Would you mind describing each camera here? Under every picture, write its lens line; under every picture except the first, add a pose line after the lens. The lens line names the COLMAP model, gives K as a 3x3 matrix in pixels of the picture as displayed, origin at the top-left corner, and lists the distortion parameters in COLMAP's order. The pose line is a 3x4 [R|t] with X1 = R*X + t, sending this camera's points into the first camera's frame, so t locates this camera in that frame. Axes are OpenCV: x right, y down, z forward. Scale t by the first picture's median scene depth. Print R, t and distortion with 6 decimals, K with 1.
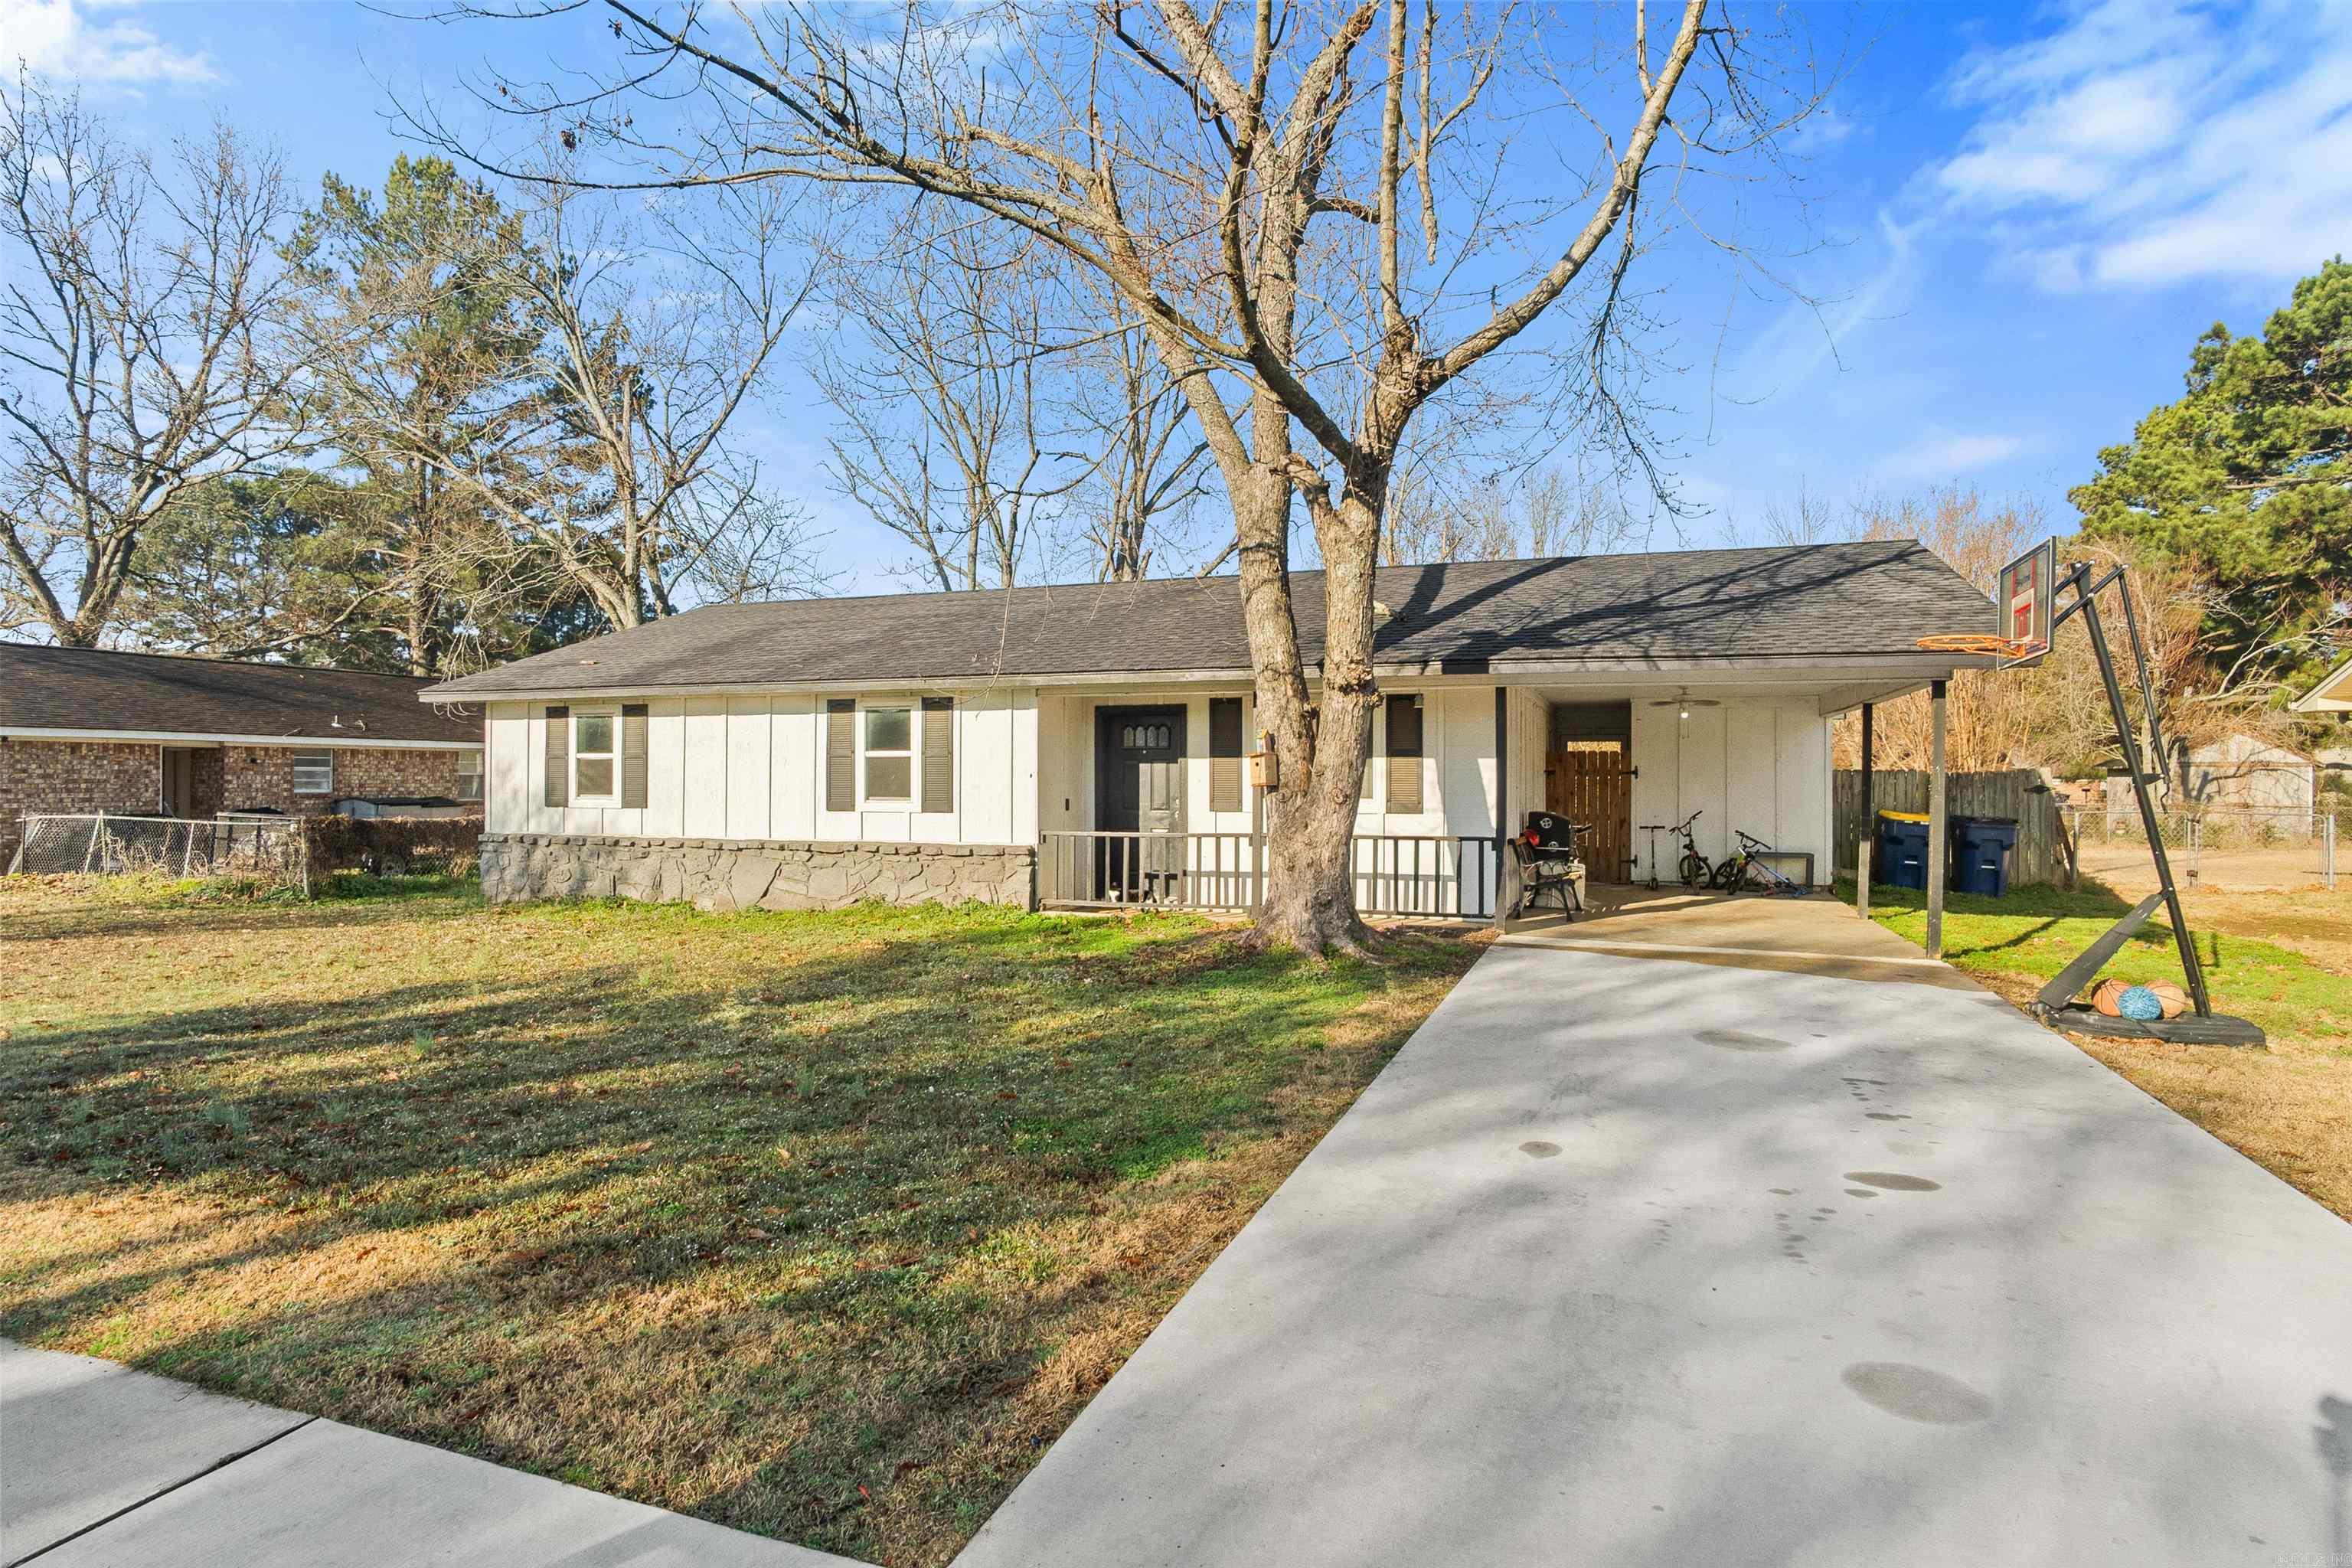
lens RADIAL K [[1257.5, 0, 1203.8], [0, 1257.5, 778.9], [0, 0, 1]] dist [-0.022746, 0.006905]
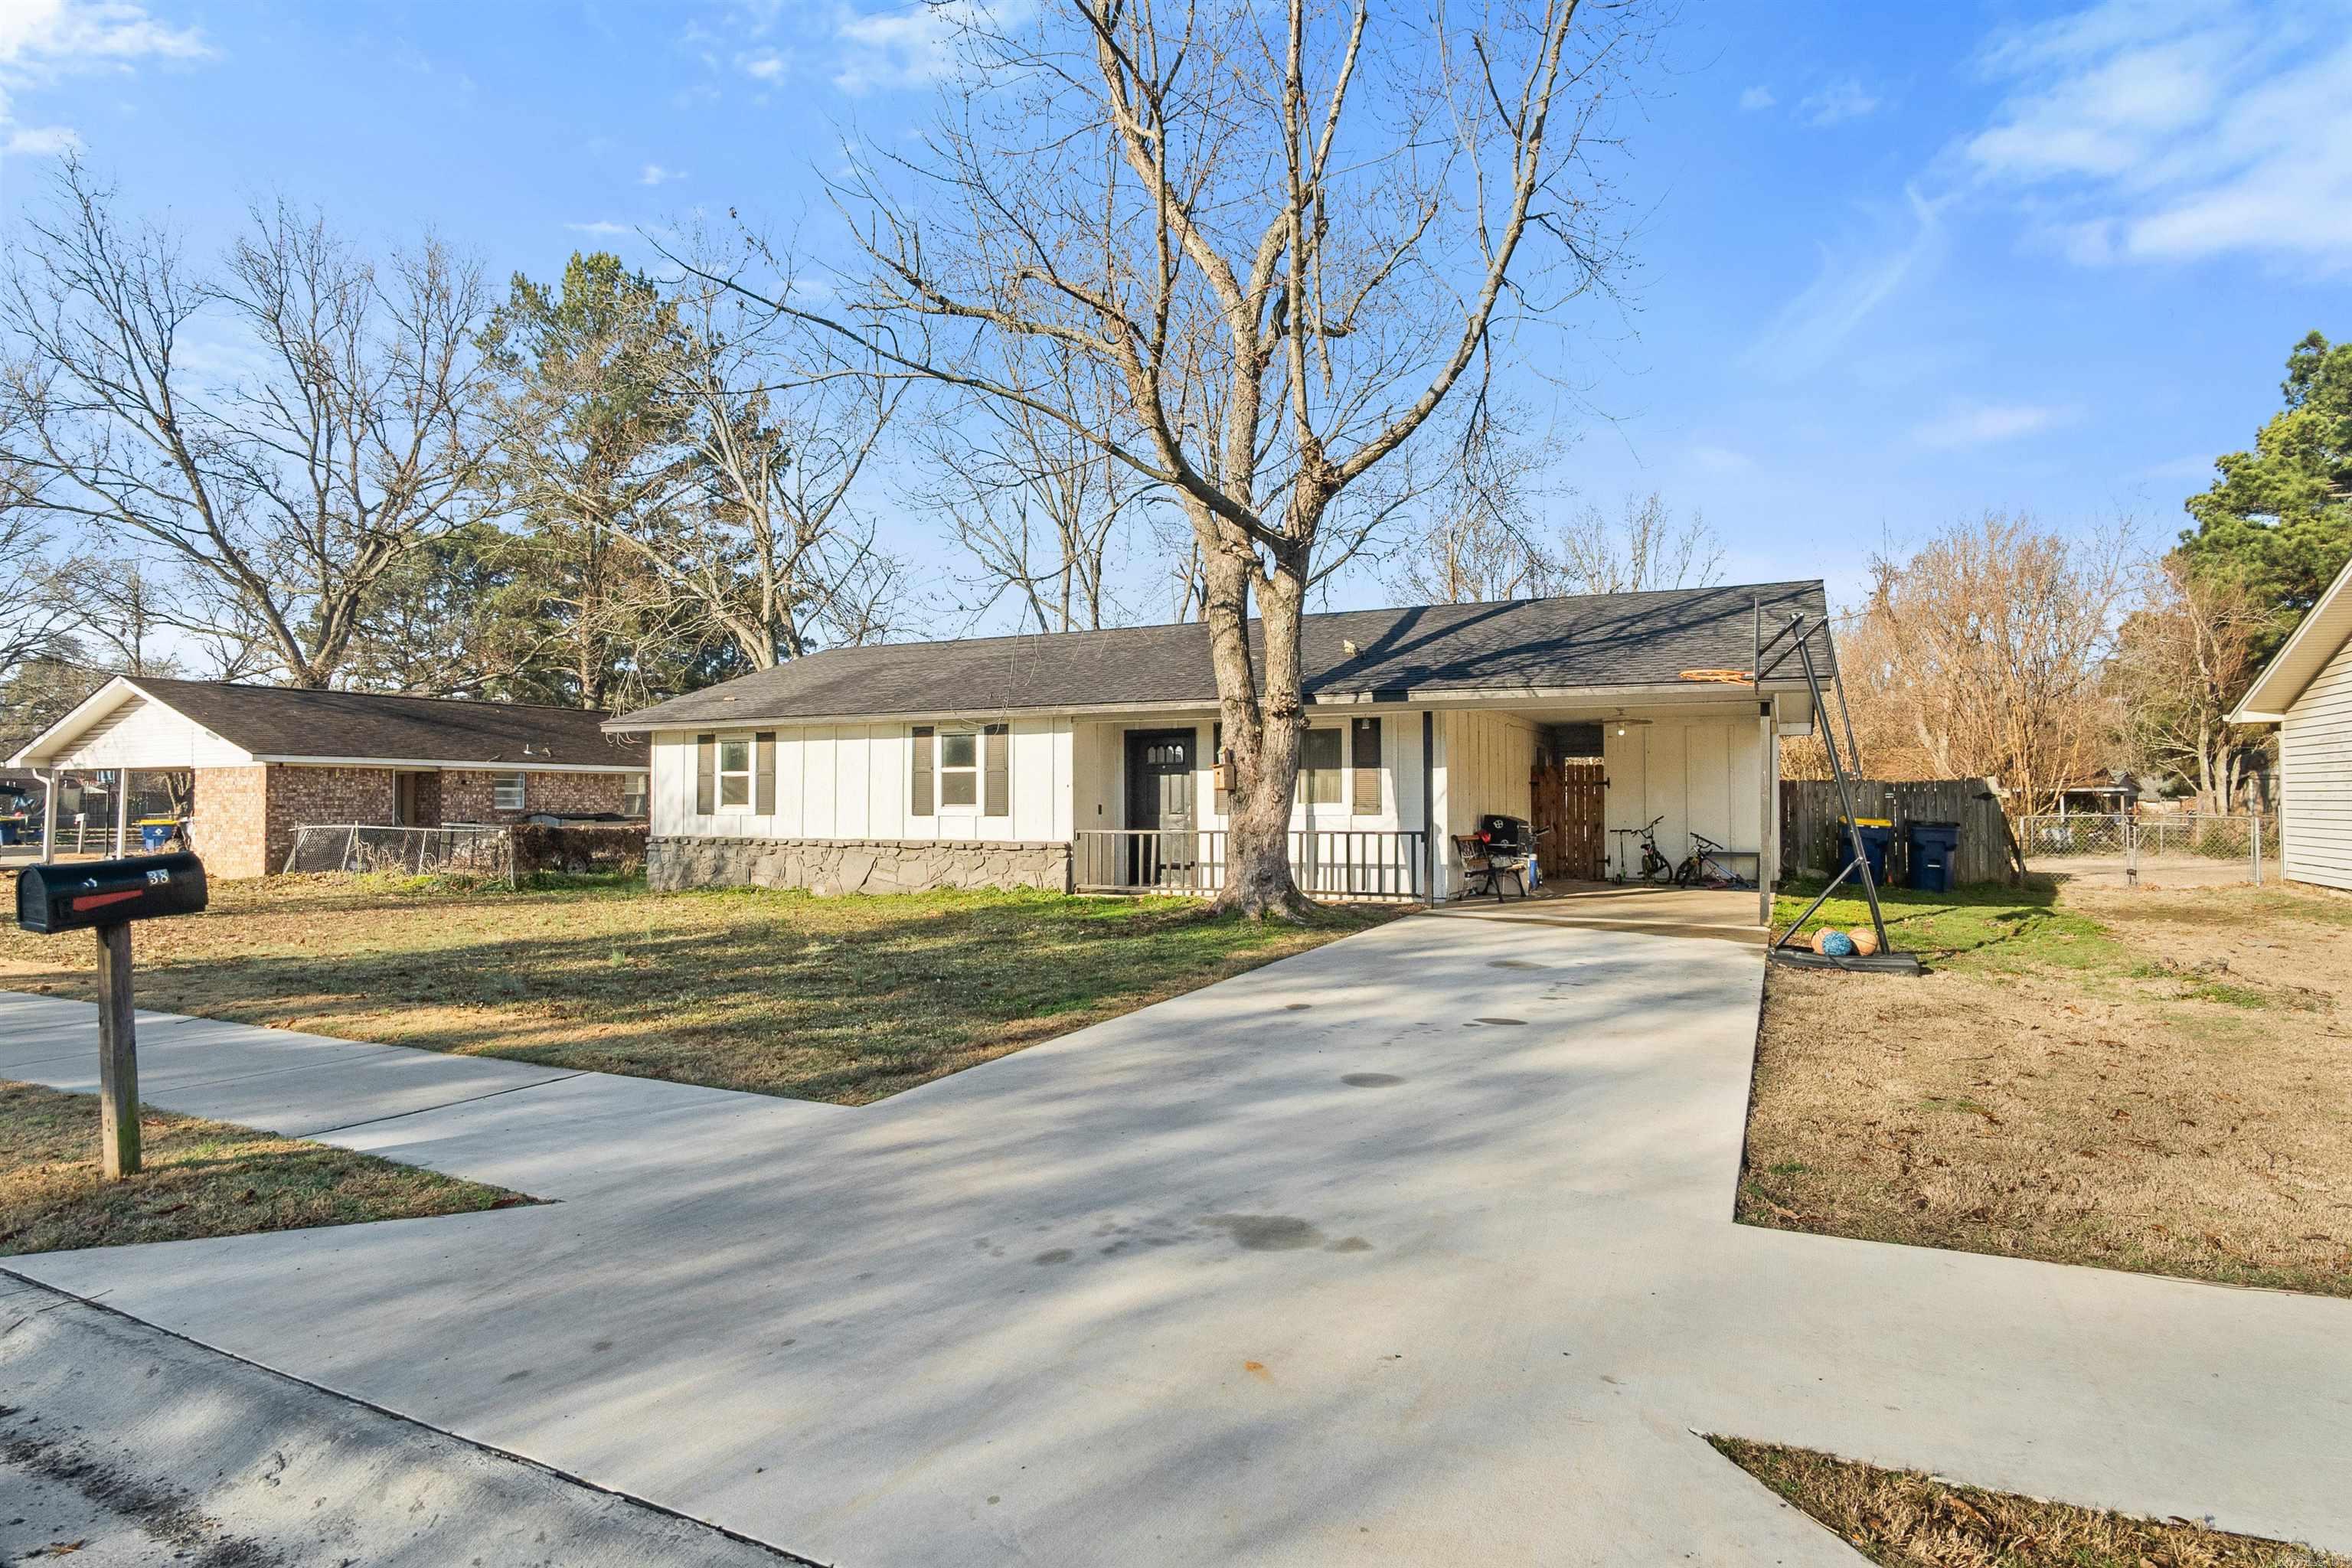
lens RADIAL K [[1252.9, 0, 1207.4], [0, 1252.9, 780.4], [0, 0, 1]] dist [-0.015600, 0.001112]
pose [[0.995309, -0.006444, -0.096537, 0.104892], [0.004770, 0.999834, -0.017565, 0.012660], [0.096634, 0.017022, 0.995174, -0.199673]]
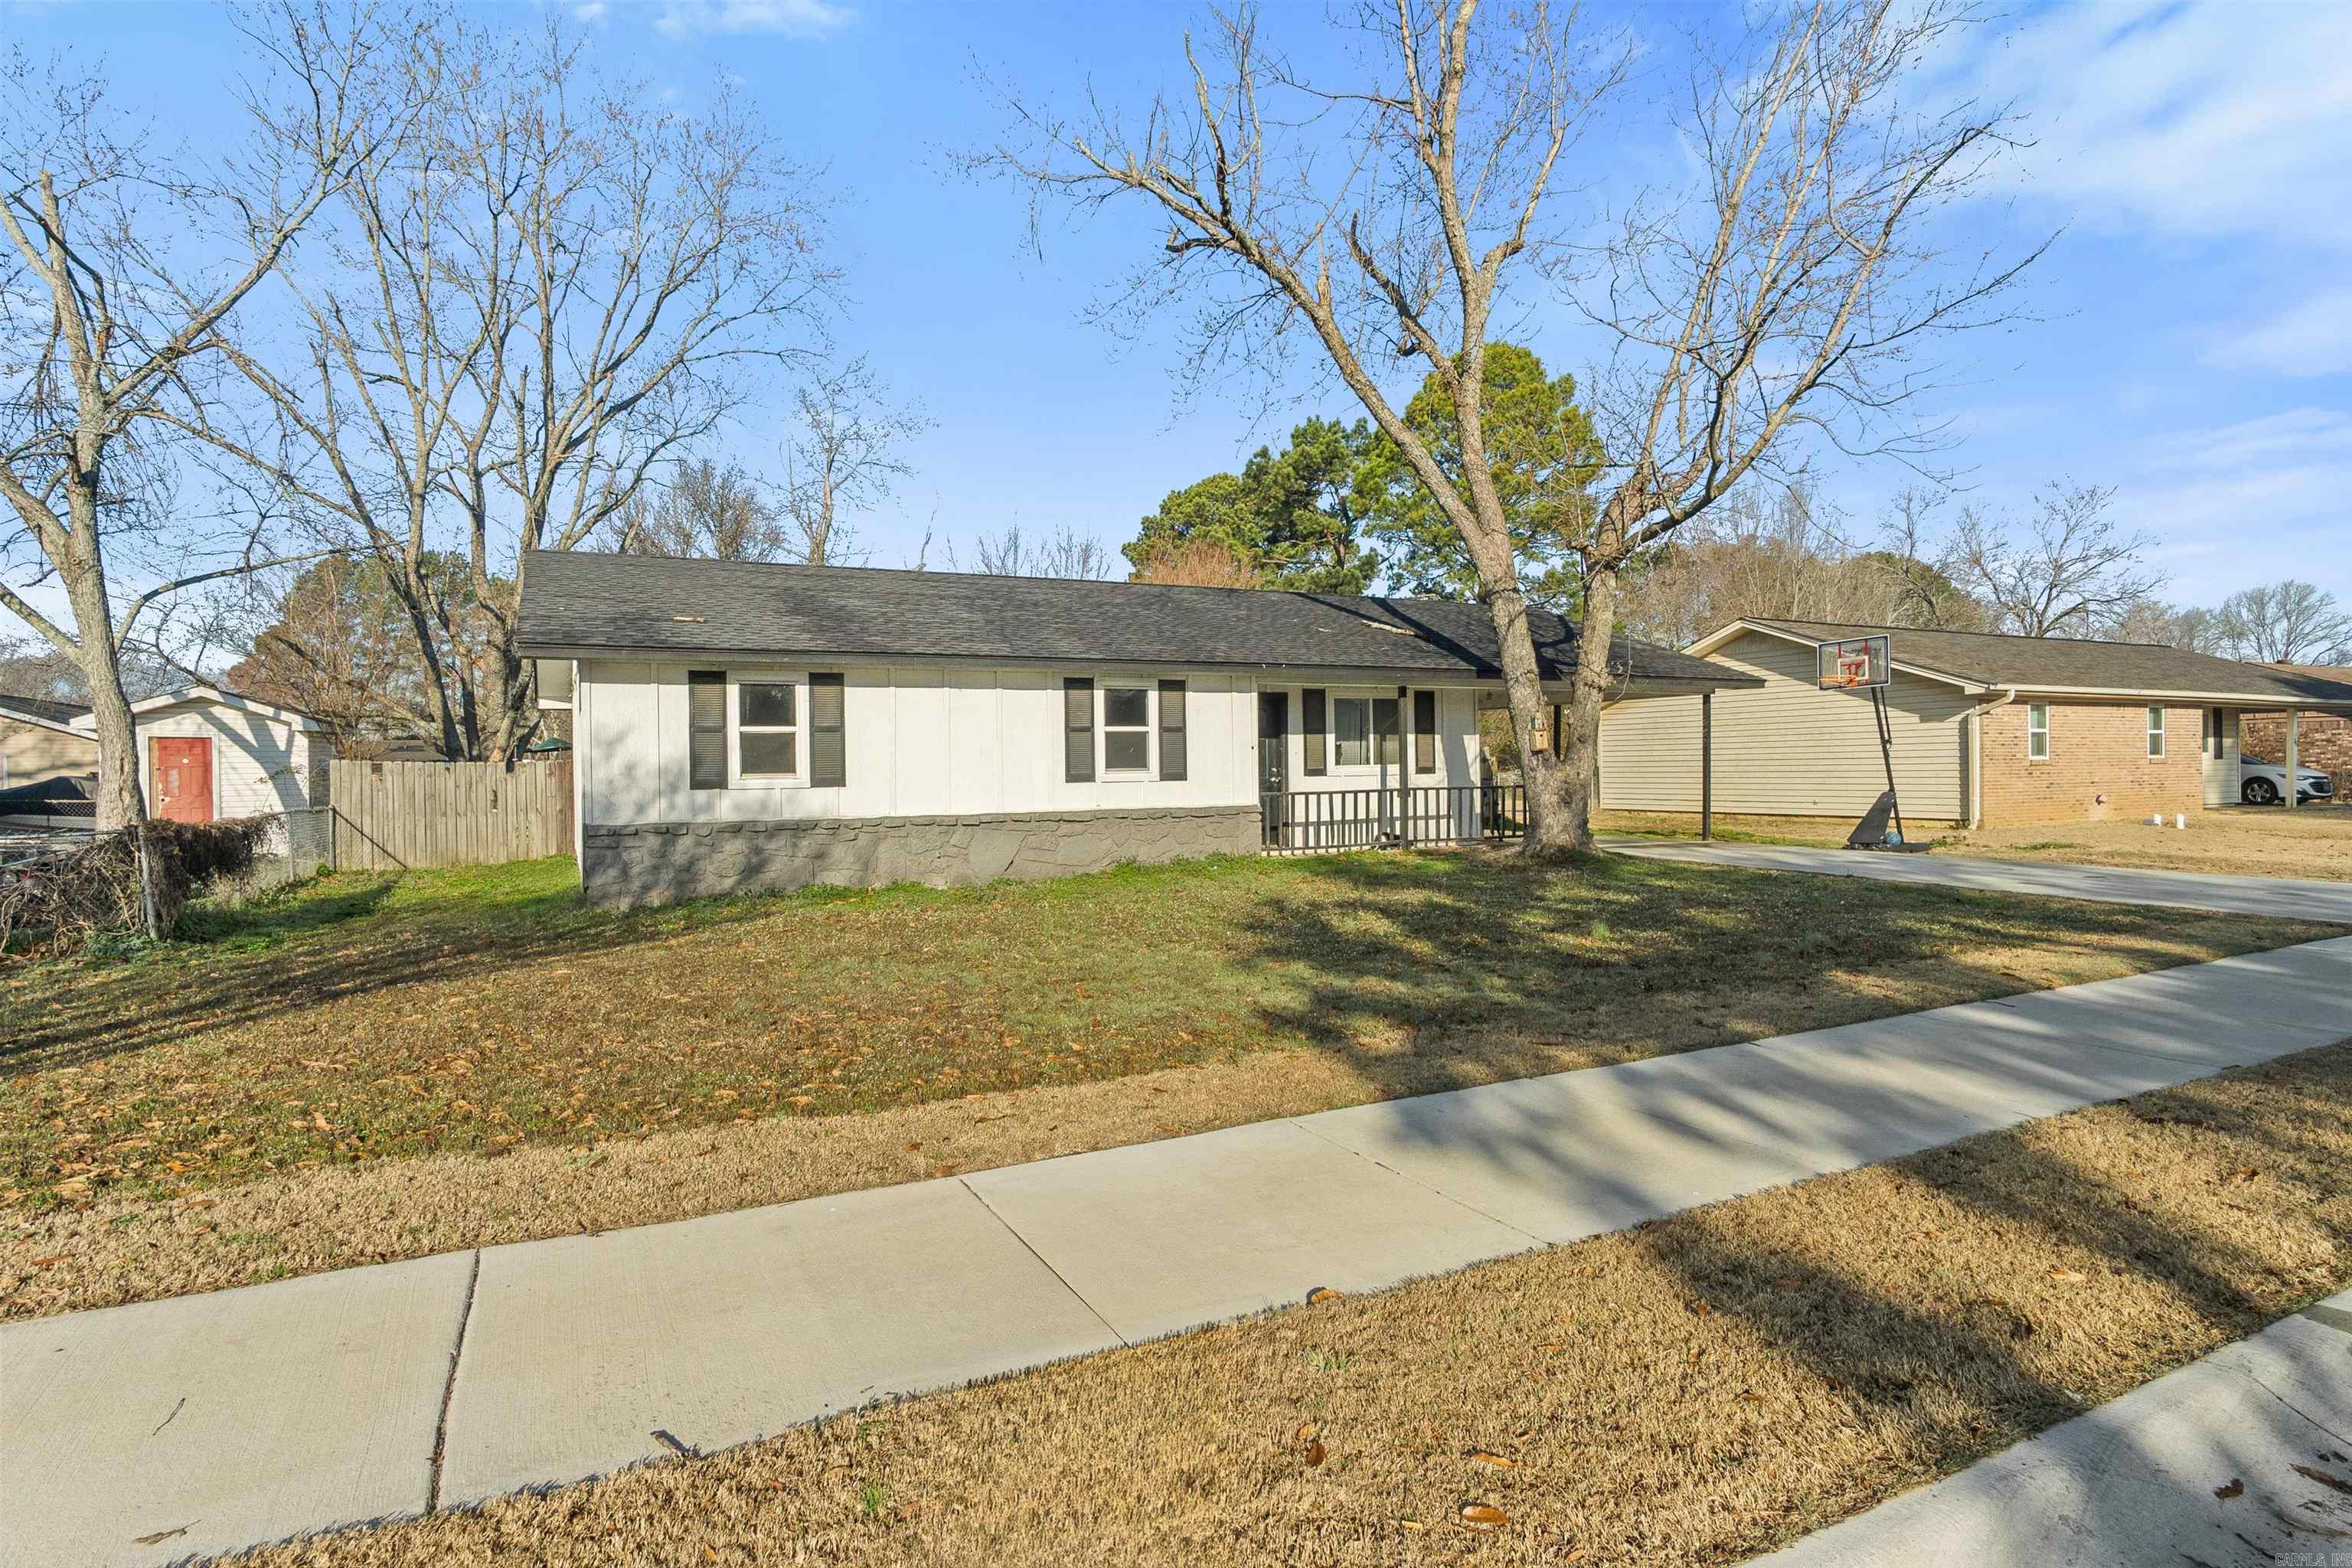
lens RADIAL K [[1263.3, 0, 1188.9], [0, 1263.3, 774.7], [0, 0, 1]] dist [-0.037047, 0.001511]
pose [[0.679933, -0.016668, 0.733085, -0.922453], [0.017047, 0.999831, 0.006922, 0.012201], [-0.733076, 0.007790, 0.680102, 0.183302]]
